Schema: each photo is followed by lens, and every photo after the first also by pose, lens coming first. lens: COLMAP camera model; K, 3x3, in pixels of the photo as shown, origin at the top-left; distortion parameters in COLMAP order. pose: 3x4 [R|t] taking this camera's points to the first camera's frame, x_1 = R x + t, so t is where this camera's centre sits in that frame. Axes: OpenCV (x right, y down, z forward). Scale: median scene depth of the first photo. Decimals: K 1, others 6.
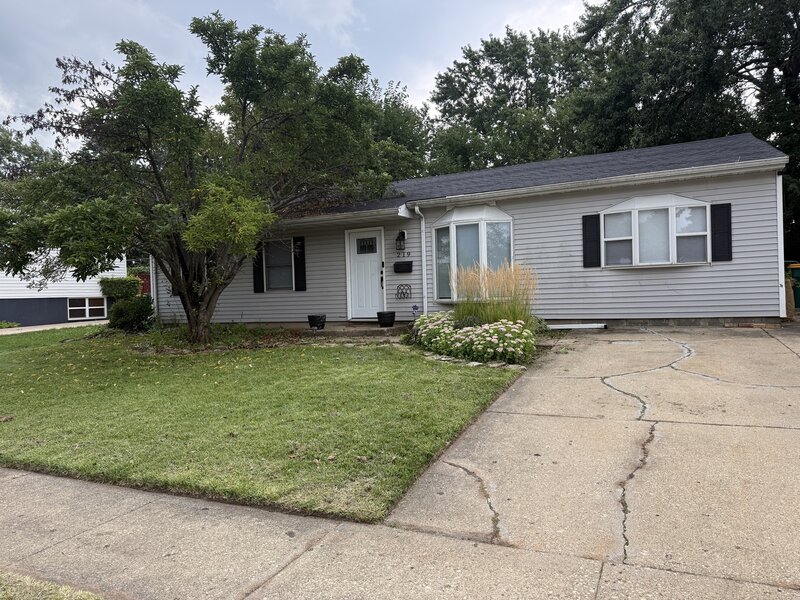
lens RADIAL K [[573.9, 0, 396.6], [0, 573.9, 306.6], [0, 0, 1]] dist [0.042309, -0.047059]
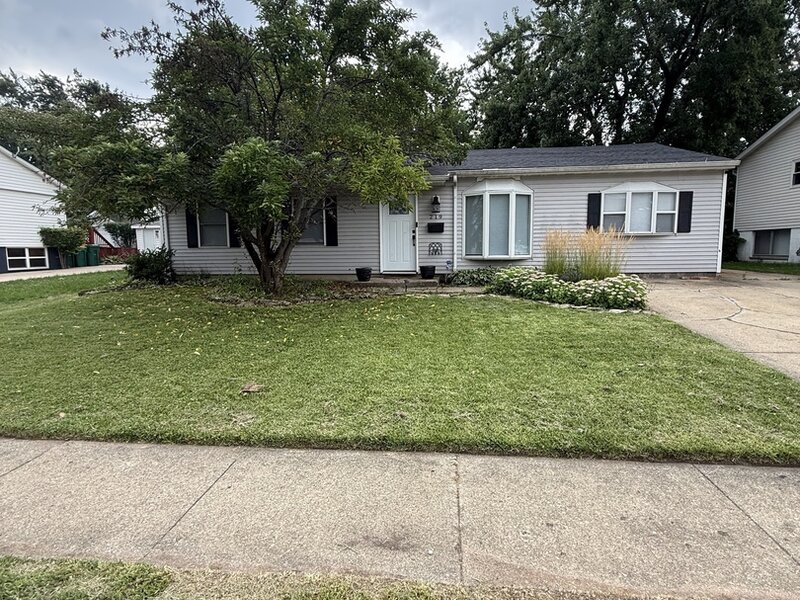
lens RADIAL K [[433.0, 0, 399.4], [0, 433.0, 297.3], [0, 0, 1]] dist [-0.002137, 0.000176]
pose [[0.943952, -0.013980, 0.329787, -0.380920], [-0.013334, 0.996672, 0.080415, 0.002653], [-0.329814, -0.080305, 0.940624, 0.193530]]
